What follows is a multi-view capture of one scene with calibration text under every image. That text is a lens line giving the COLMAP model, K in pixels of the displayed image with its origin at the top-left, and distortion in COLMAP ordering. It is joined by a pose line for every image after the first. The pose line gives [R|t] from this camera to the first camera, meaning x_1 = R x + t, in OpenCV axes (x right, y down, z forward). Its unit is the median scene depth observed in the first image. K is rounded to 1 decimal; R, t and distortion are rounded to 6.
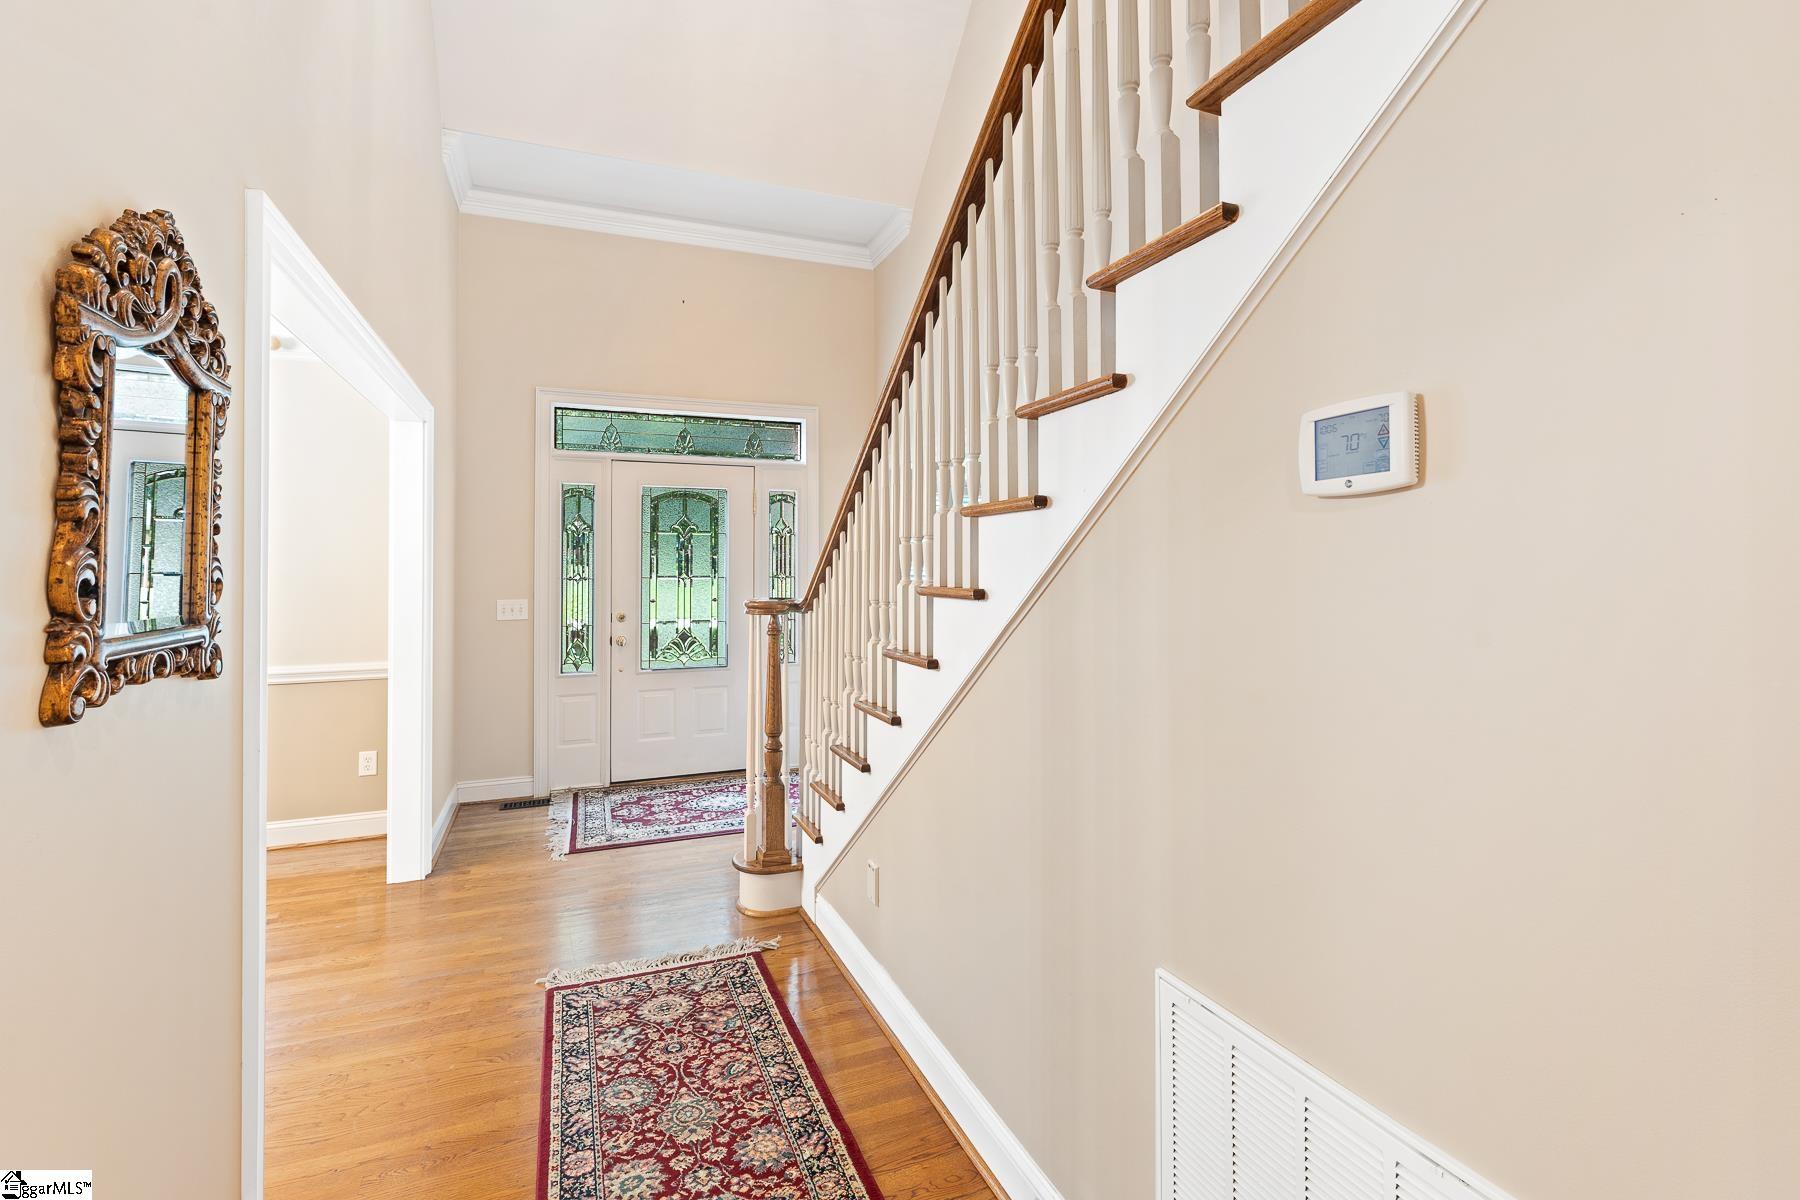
lens RADIAL K [[802.1, 0, 890.1], [0, 802.1, 554.1], [0, 0, 1]] dist [0.004240, 0.000479]
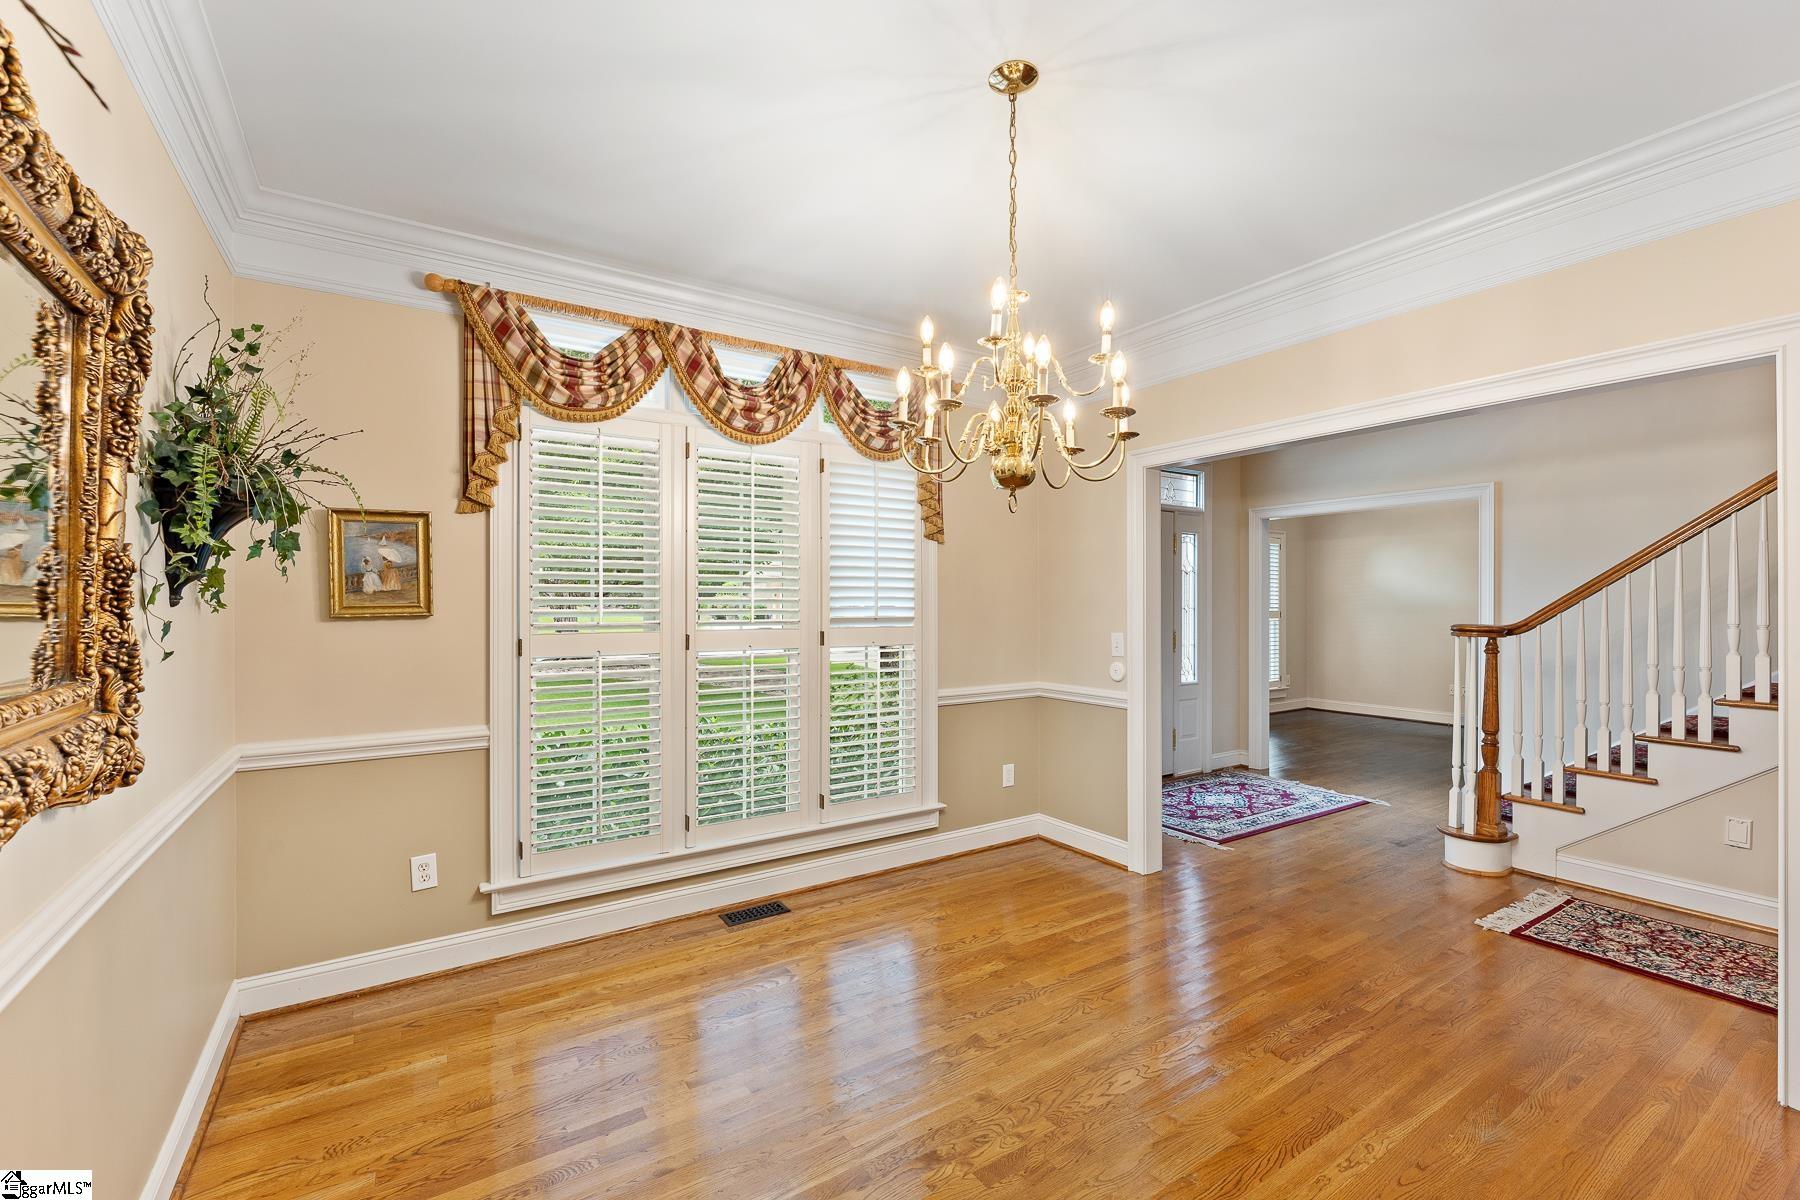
lens RADIAL K [[758.8, 0, 896.6], [0, 758.8, 607.1], [0, 0, 1]] dist [-0.006415, 0.001453]
pose [[0.982264, 0.003123, 0.187475, -1.619635], [-0.007894, 0.999664, 0.024707, 0.010651], [-0.187335, -0.025749, 0.981959, 0.031777]]
